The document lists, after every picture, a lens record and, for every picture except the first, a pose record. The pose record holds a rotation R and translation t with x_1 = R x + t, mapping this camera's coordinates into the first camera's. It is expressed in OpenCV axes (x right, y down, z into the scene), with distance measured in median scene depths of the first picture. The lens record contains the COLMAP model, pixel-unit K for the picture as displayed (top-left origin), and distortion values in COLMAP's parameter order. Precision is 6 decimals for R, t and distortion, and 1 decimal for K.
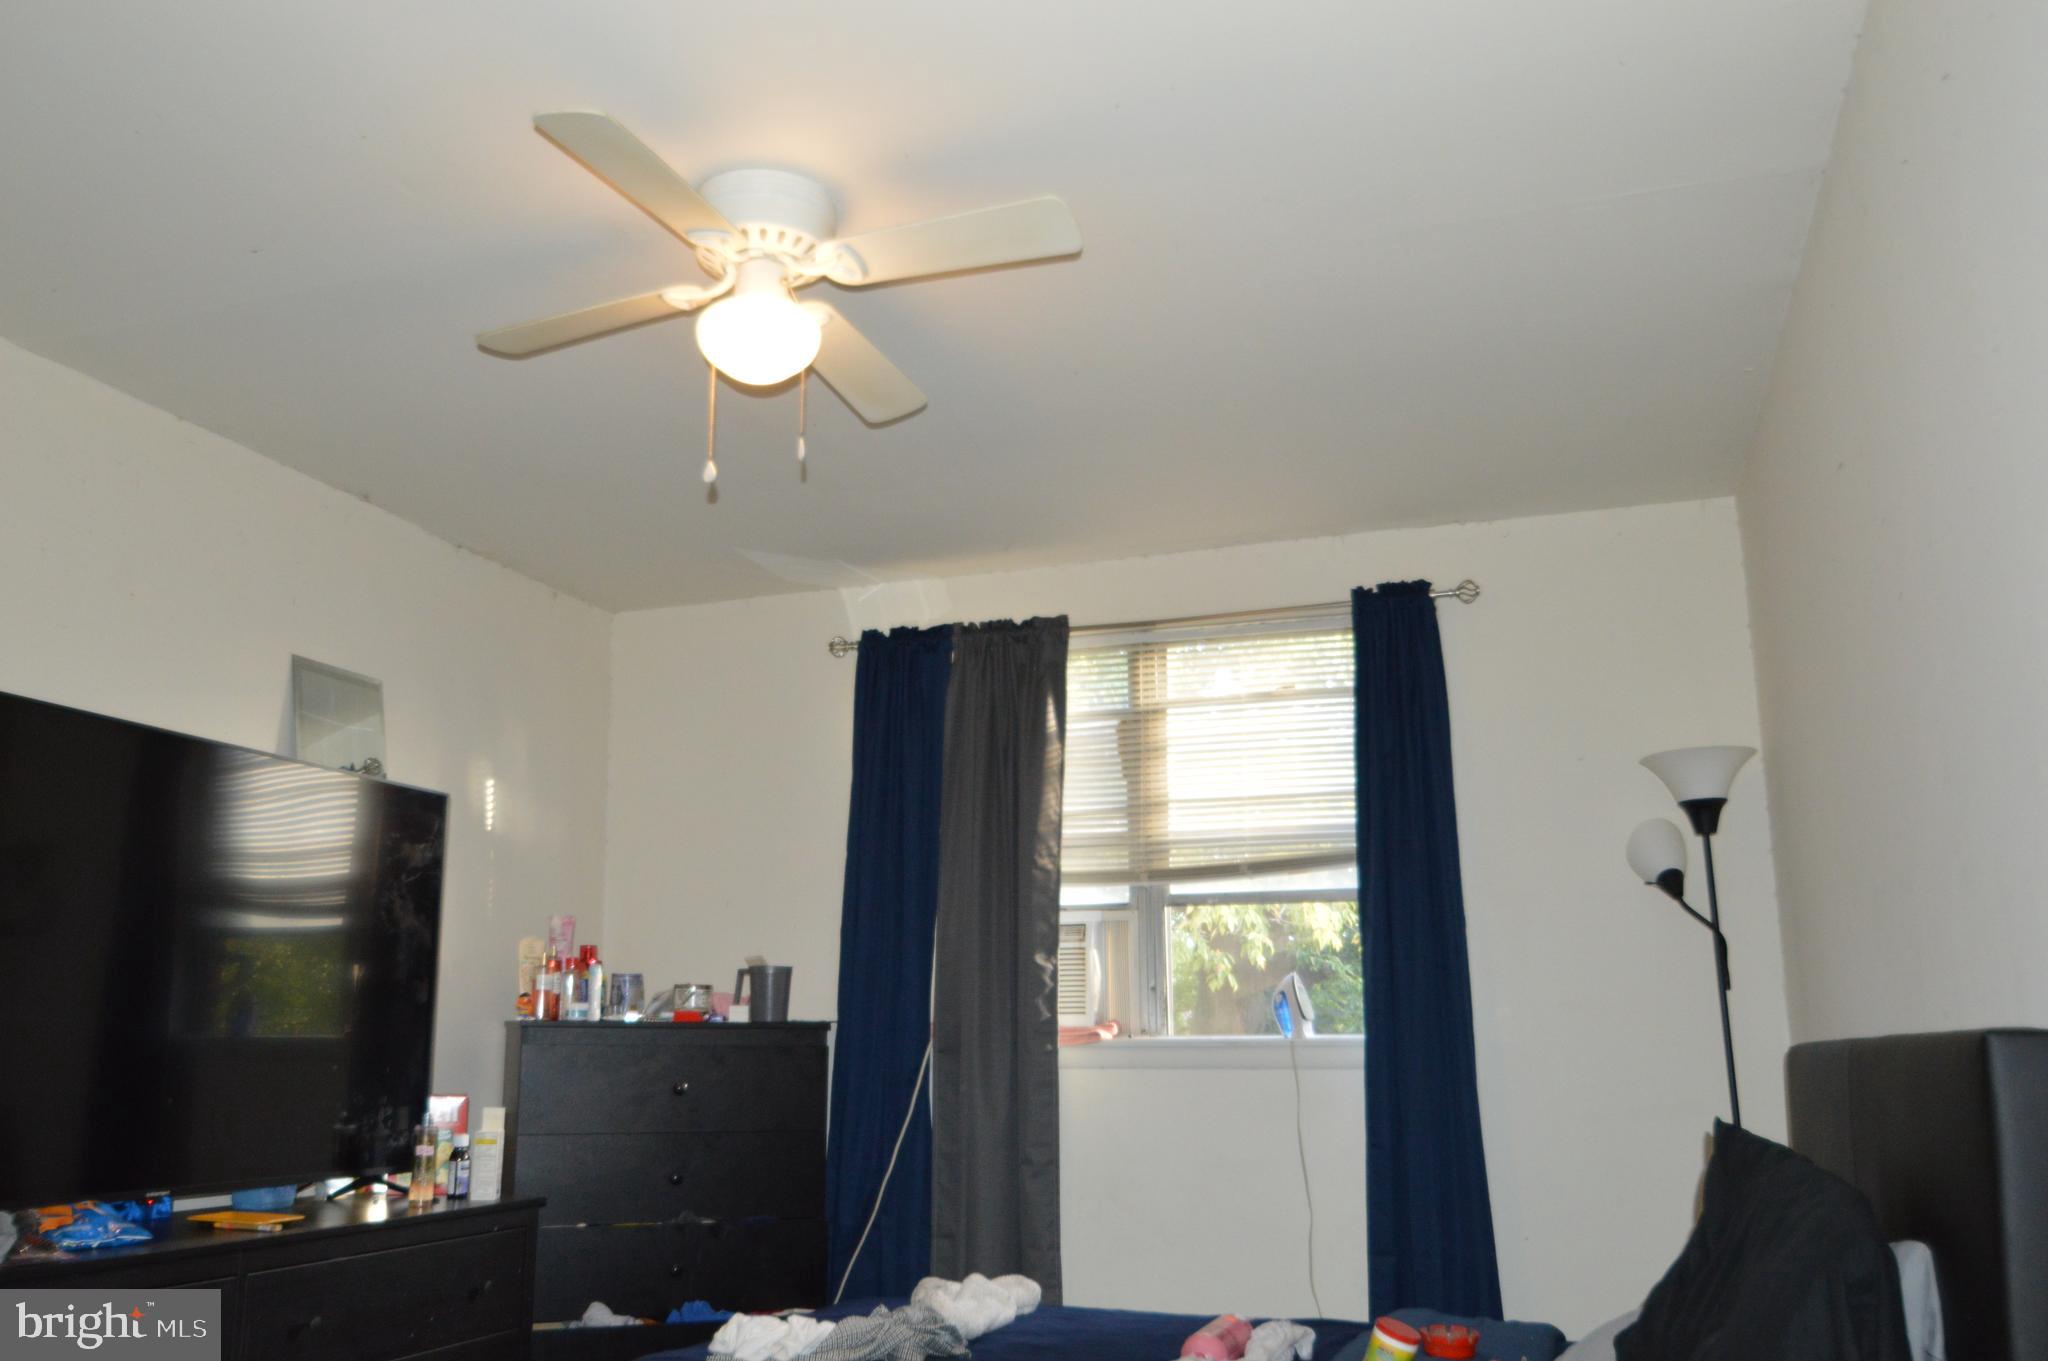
lens RADIAL K [[1632.7, 0, 991.9], [0, 1632.7, 705.9], [0, 0, 1]] dist [-0.054651, 0.025252]
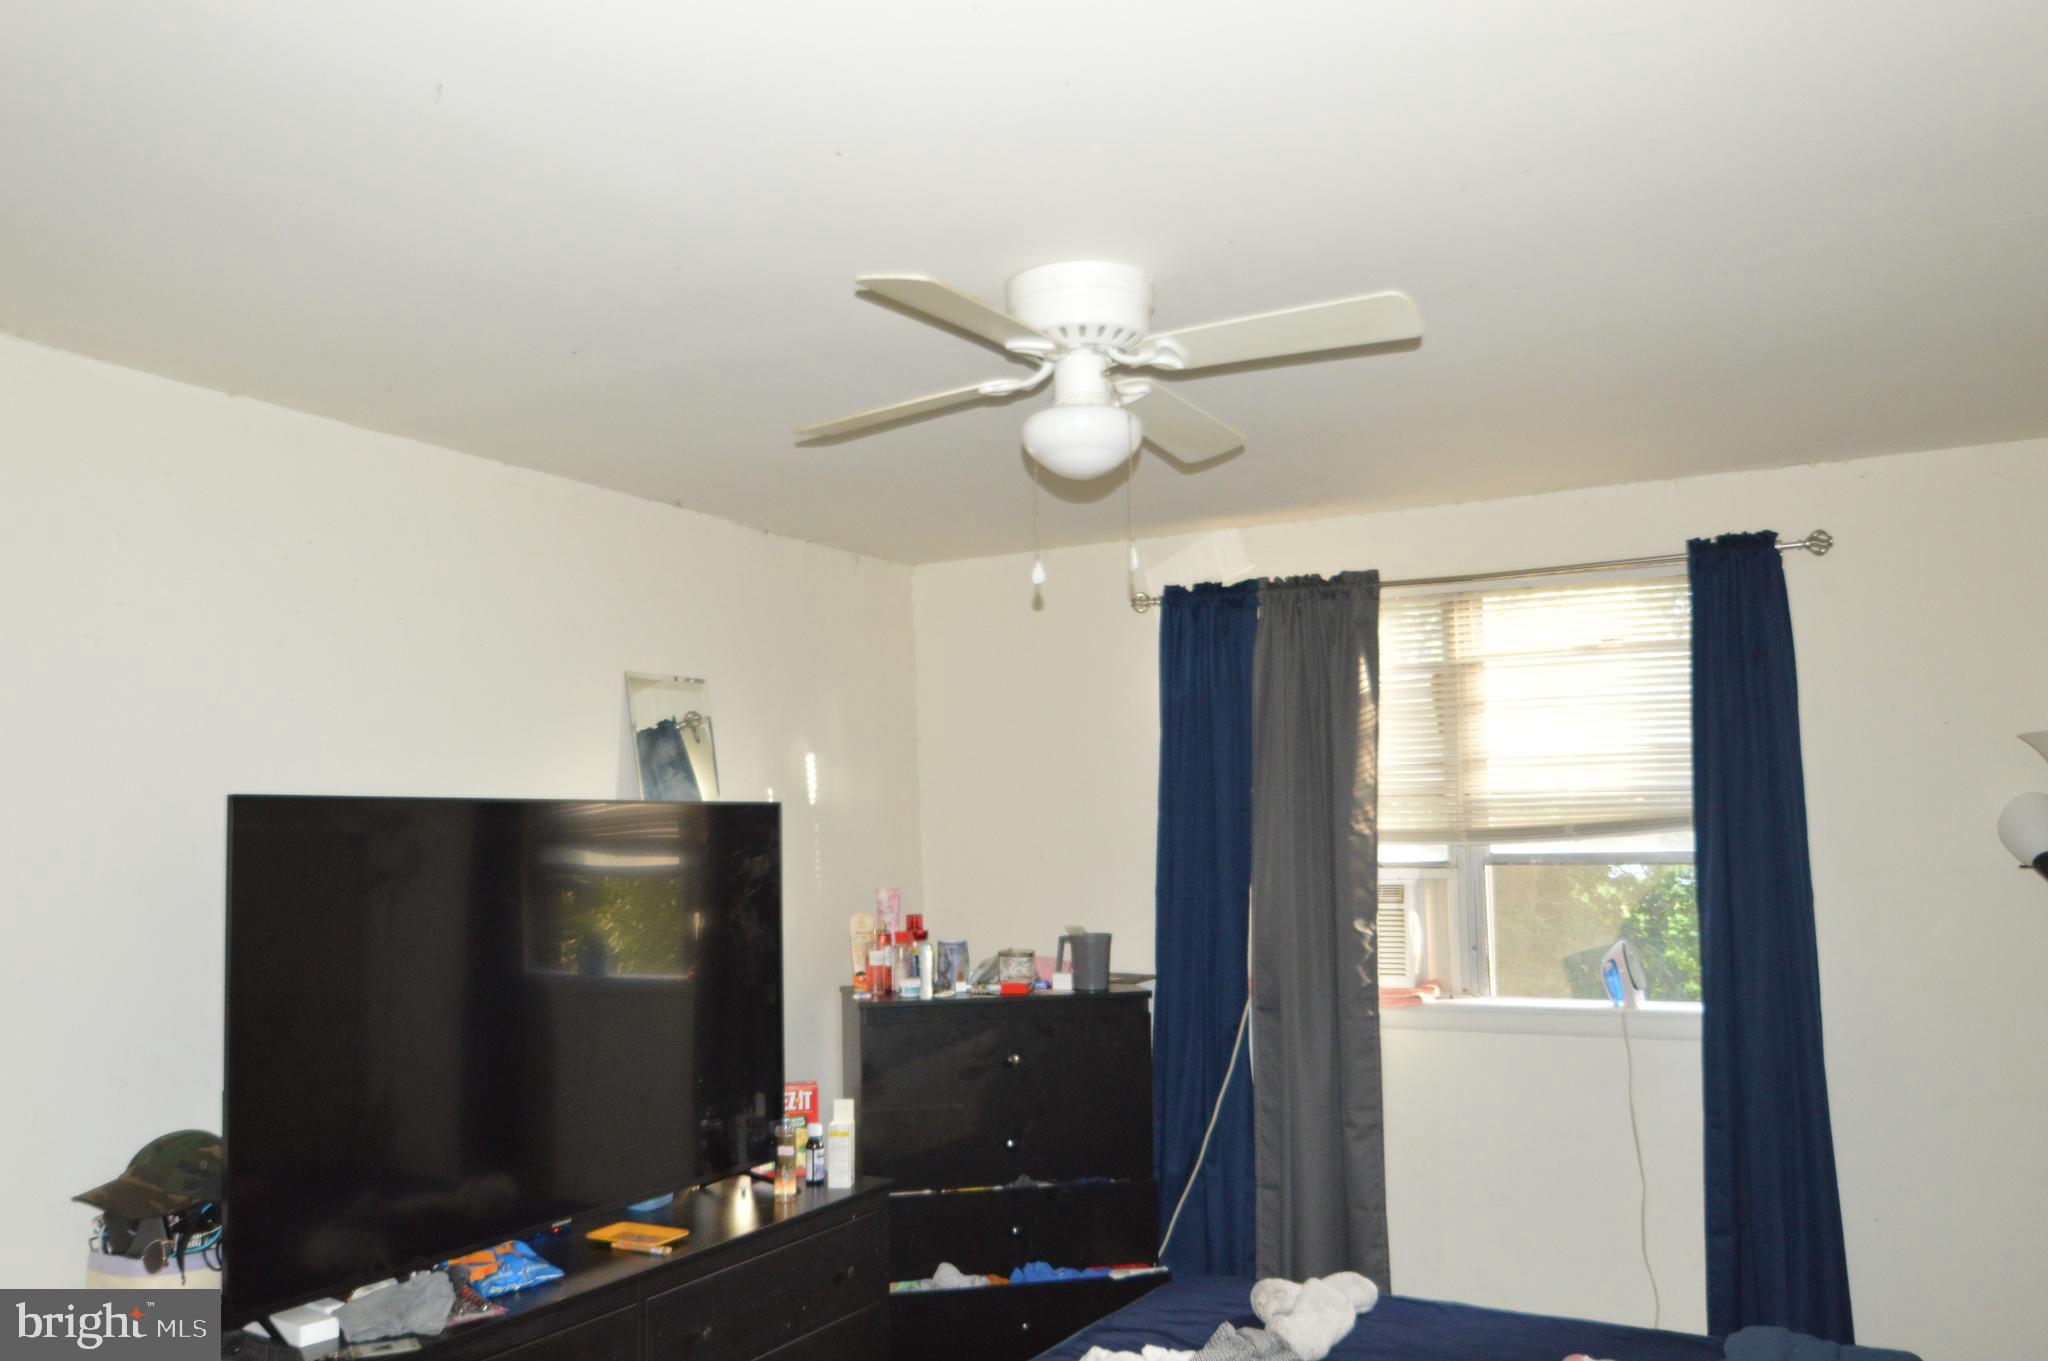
lens RADIAL K [[1632.7, 0, 979.1], [0, 1632.7, 679.6], [0, 0, 1]] dist [-0.054651, 0.025252]
pose [[0.984878, -0.030527, -0.170536, -0.025295], [0.052812, 0.990405, 0.127709, -0.132986], [0.165002, -0.134784, 0.977040, 0.009002]]
